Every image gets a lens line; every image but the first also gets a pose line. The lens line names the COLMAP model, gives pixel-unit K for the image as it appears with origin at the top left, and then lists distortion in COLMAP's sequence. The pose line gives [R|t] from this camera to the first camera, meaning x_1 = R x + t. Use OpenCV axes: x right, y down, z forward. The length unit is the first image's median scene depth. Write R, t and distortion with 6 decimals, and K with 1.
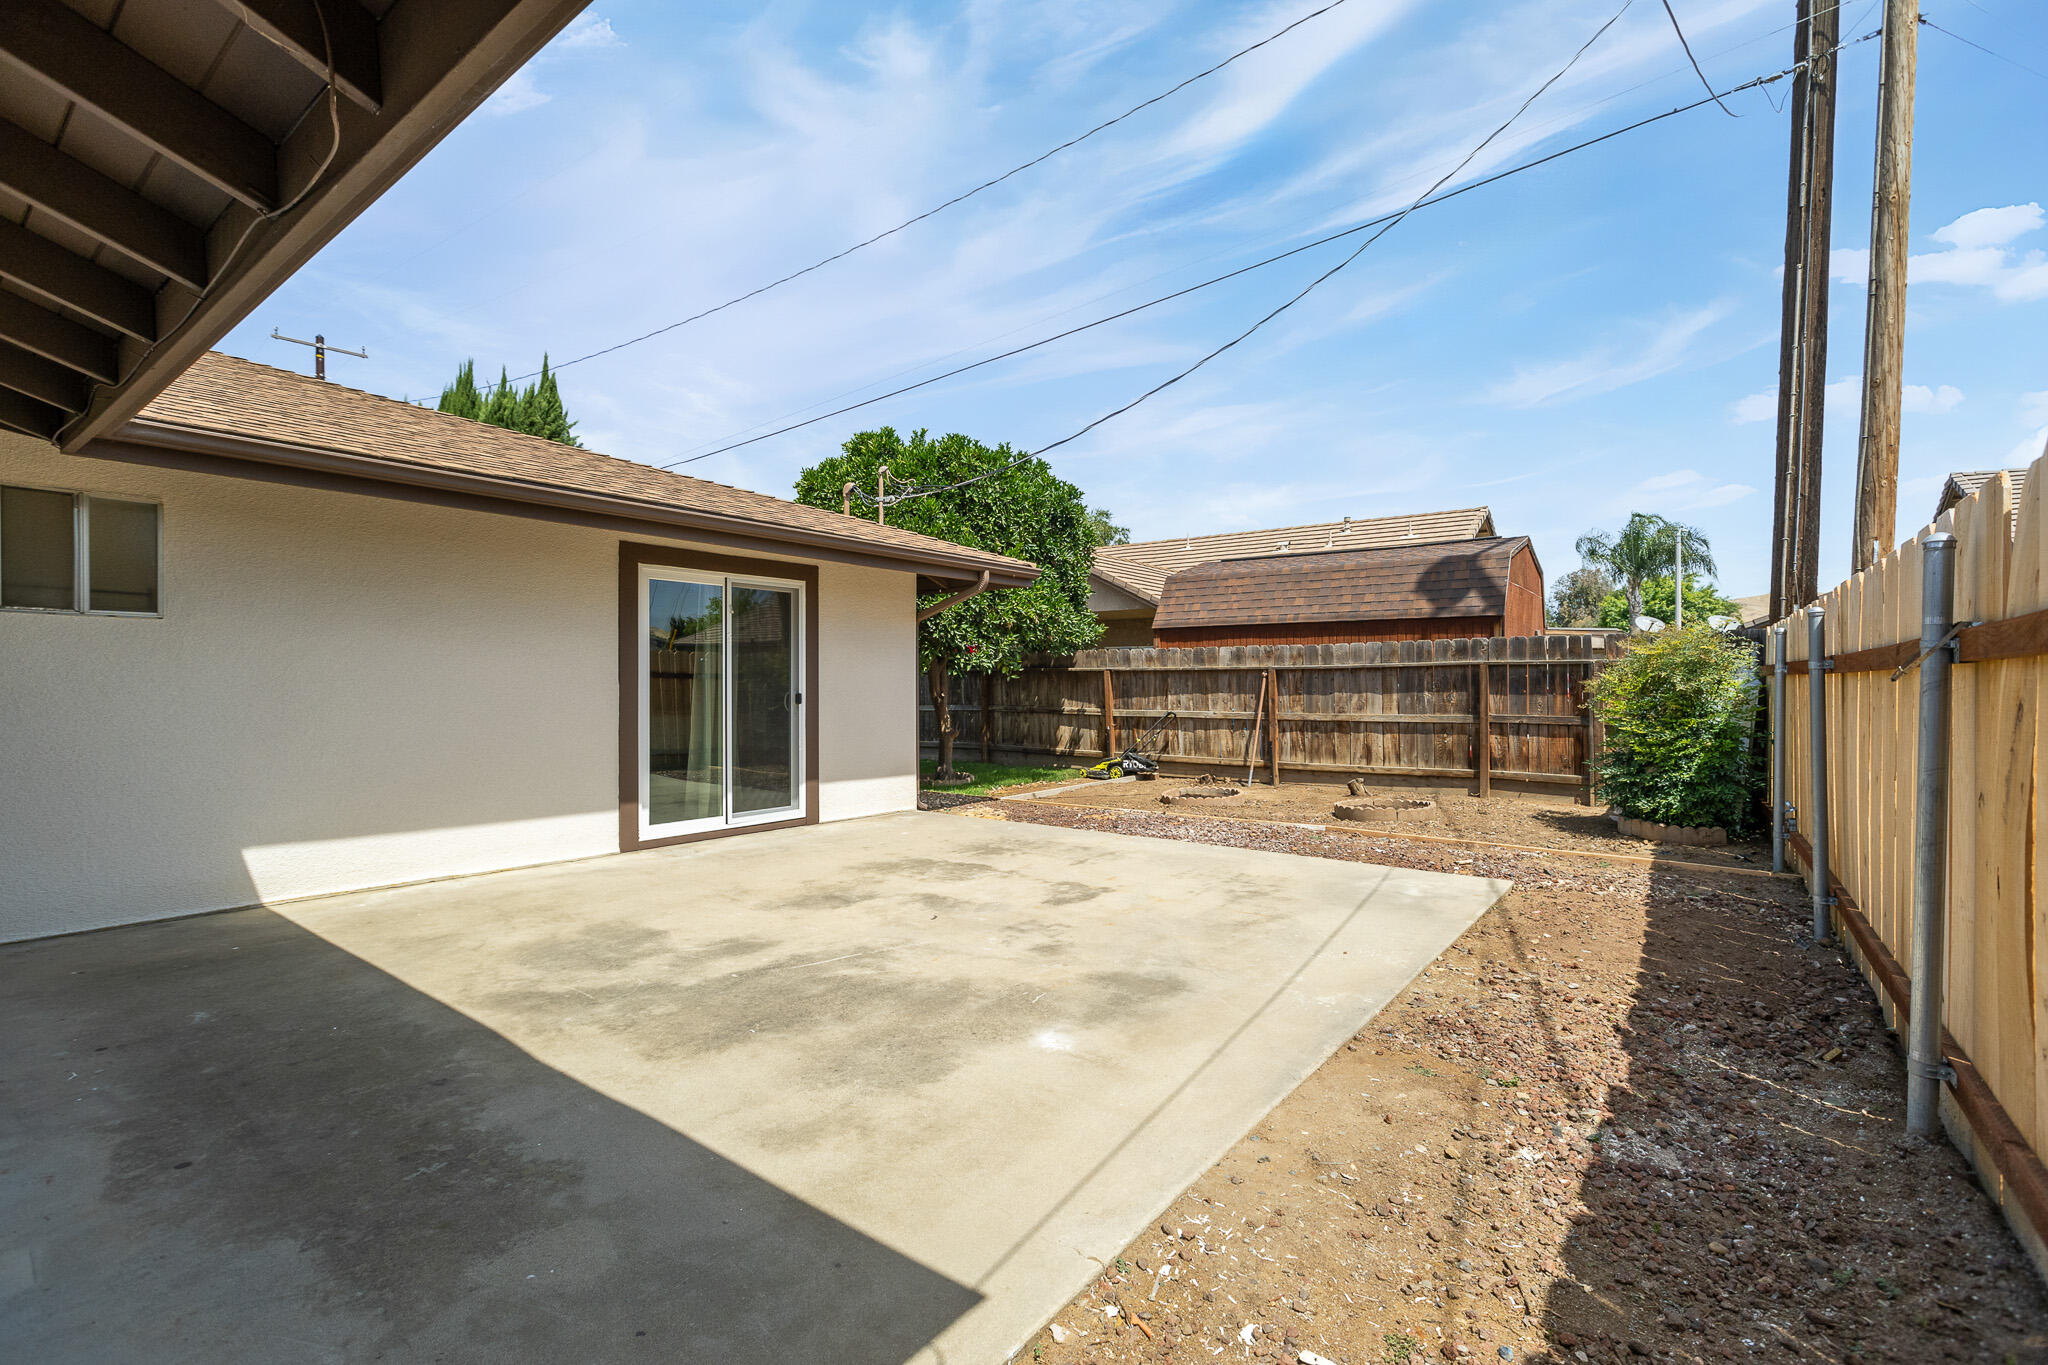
lens RADIAL K [[917.1, 0, 1019.4], [0, 917.1, 680.4], [0, 0, 1]] dist [0.003460, 0.000356]
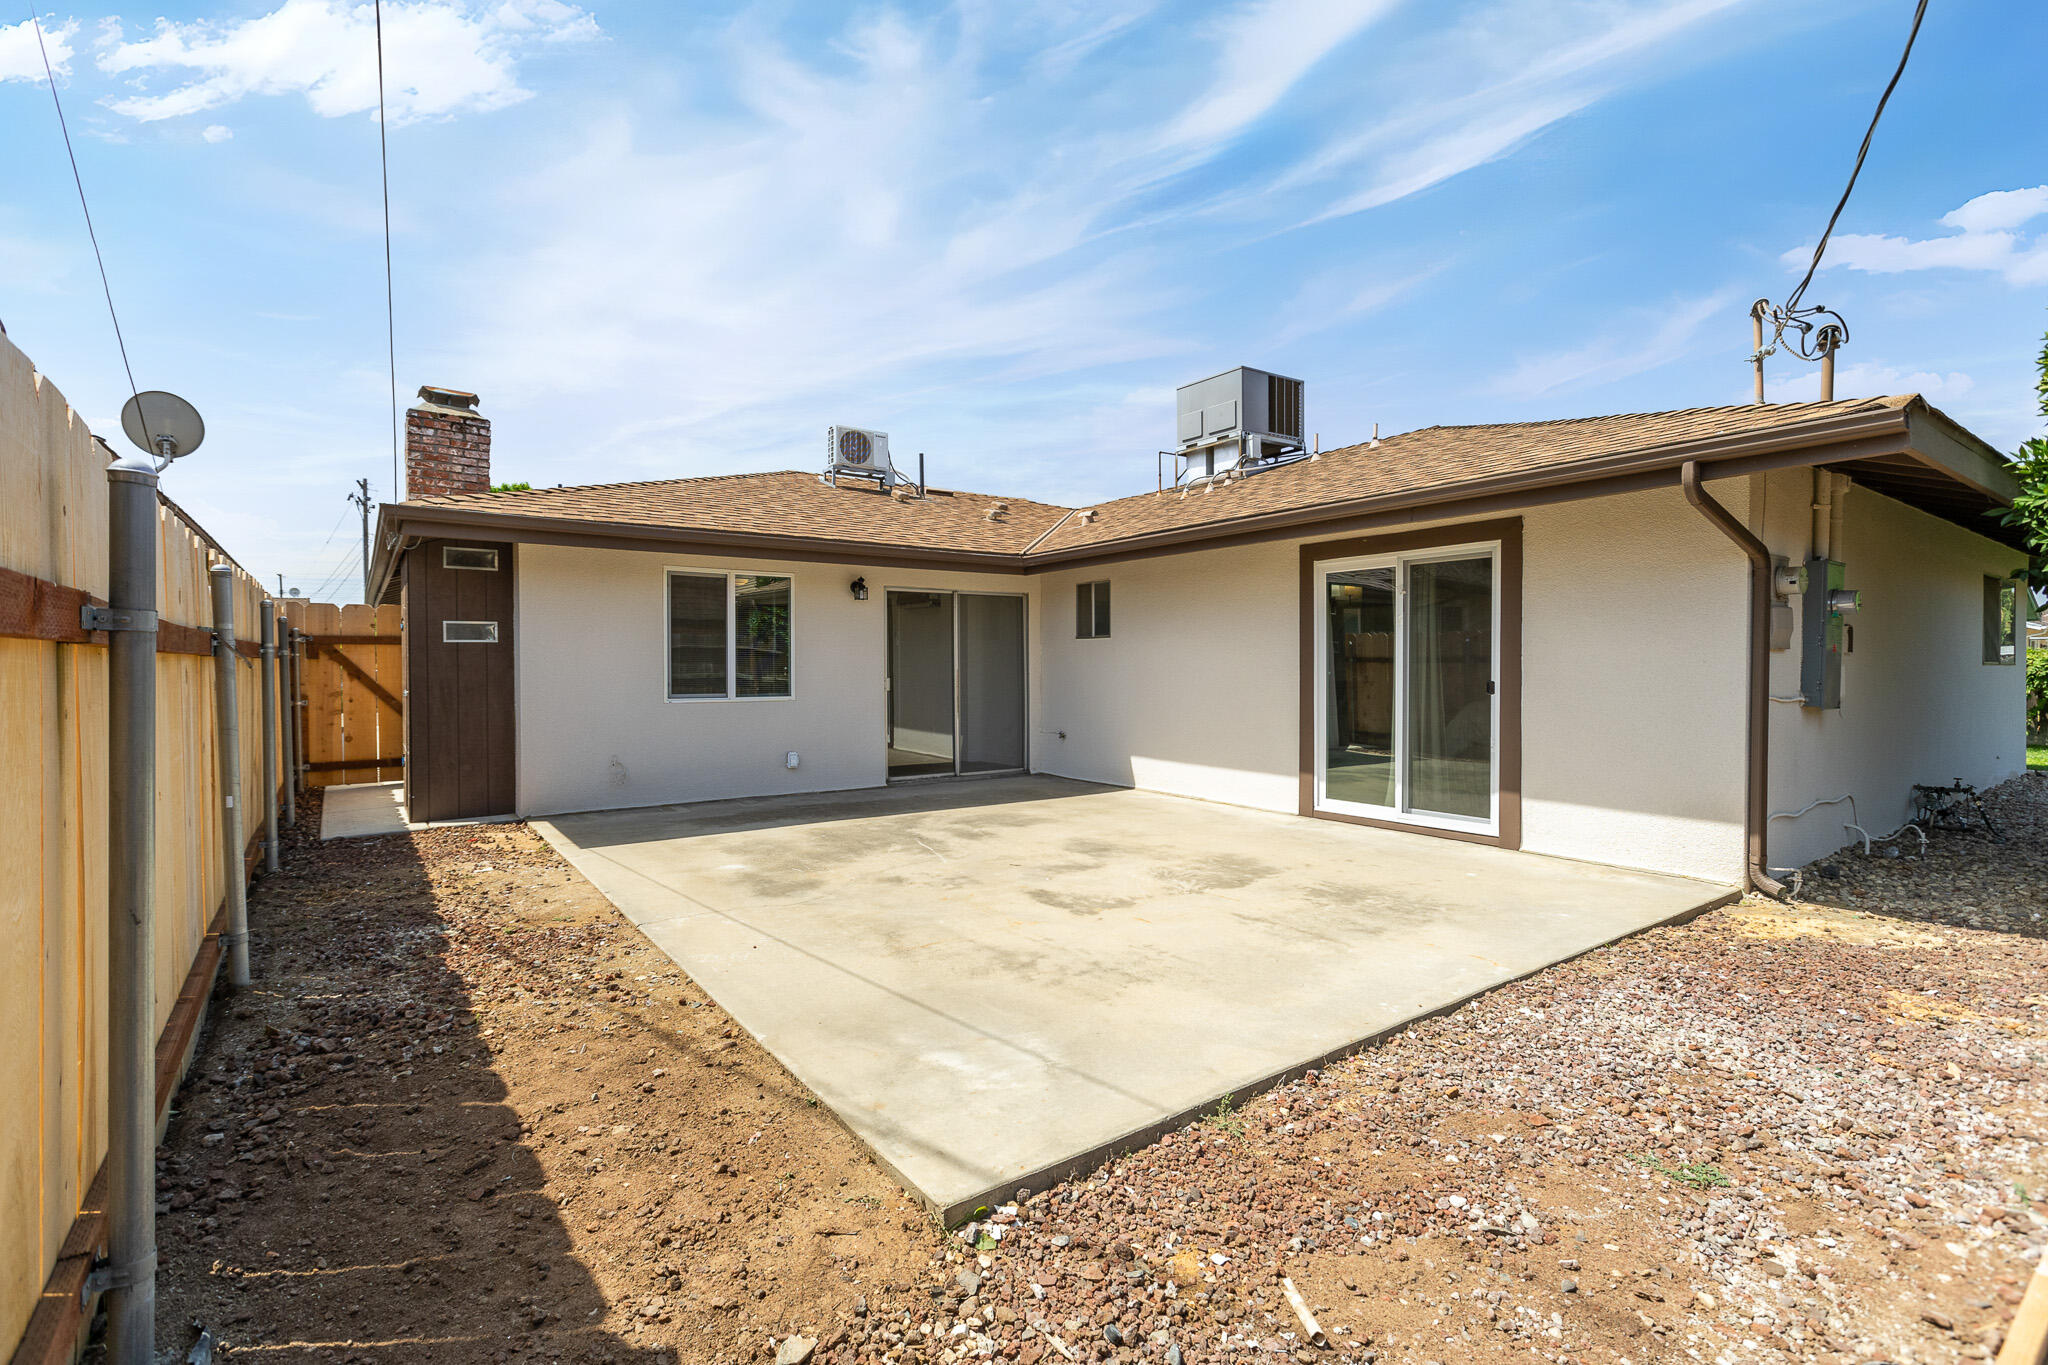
lens RADIAL K [[917.1, 0, 1019.4], [0, 917.1, 680.4], [0, 0, 1]] dist [0.003460, 0.000356]
pose [[-0.285638, 0.013021, -0.958249, 0.760637], [0.005557, 0.999913, 0.011931, 0.001795], [0.958322, -0.001918, -0.285685, 0.976135]]
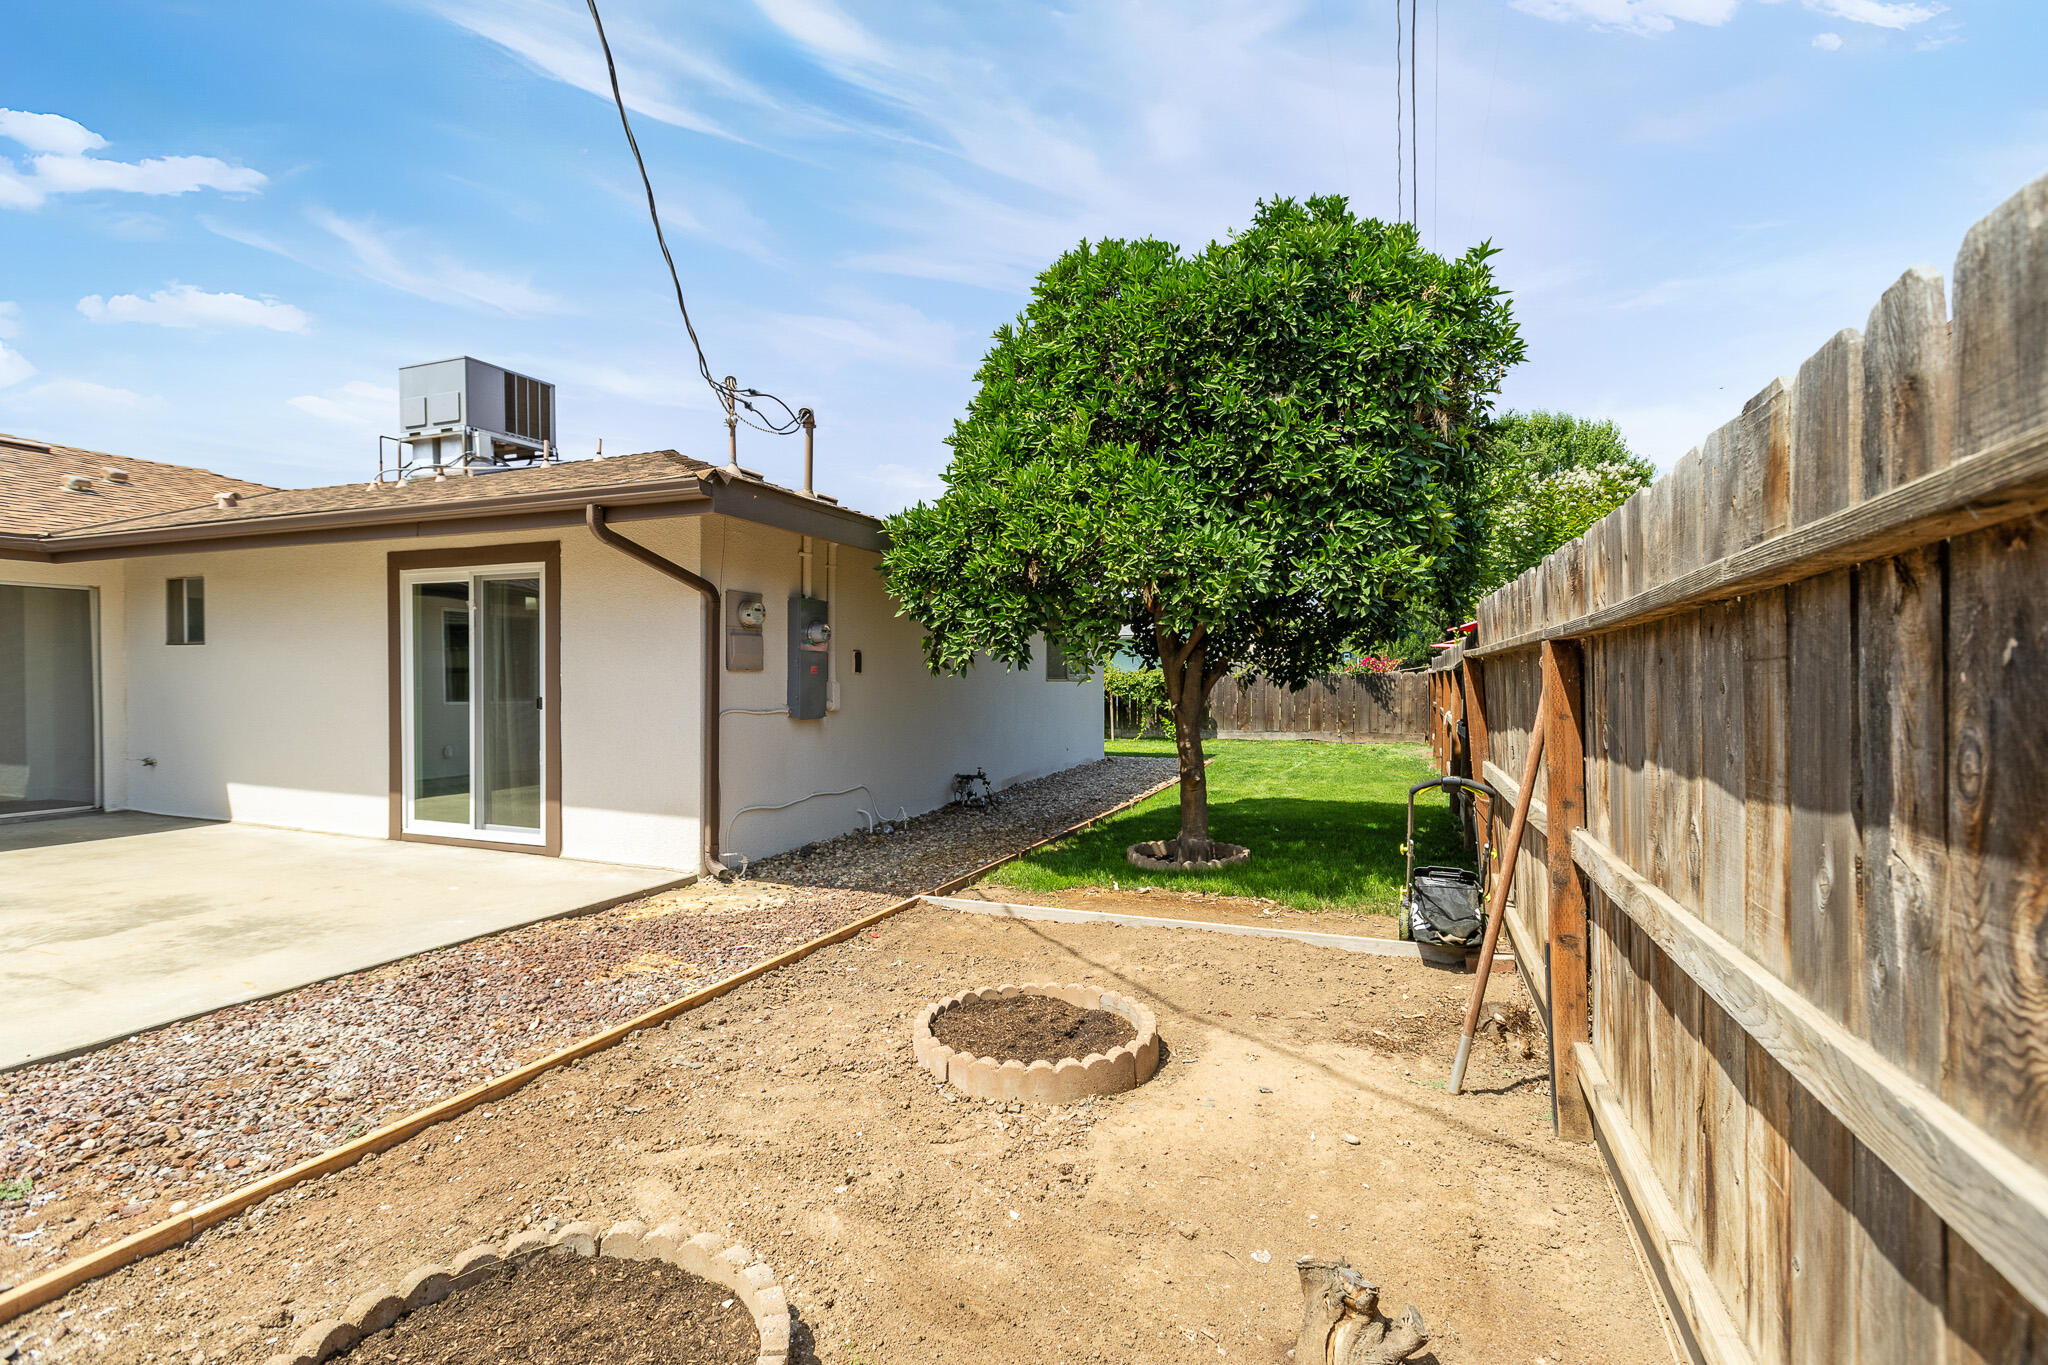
lens RADIAL K [[917.1, 0, 1019.4], [0, 917.1, 680.4], [0, 0, 1]] dist [0.003460, 0.000356]
pose [[0.280031, 0.003844, -0.959983, 0.804690], [-0.000657, 0.999993, 0.003813, -0.005060], [0.959991, -0.000437, 0.280032, 1.388153]]
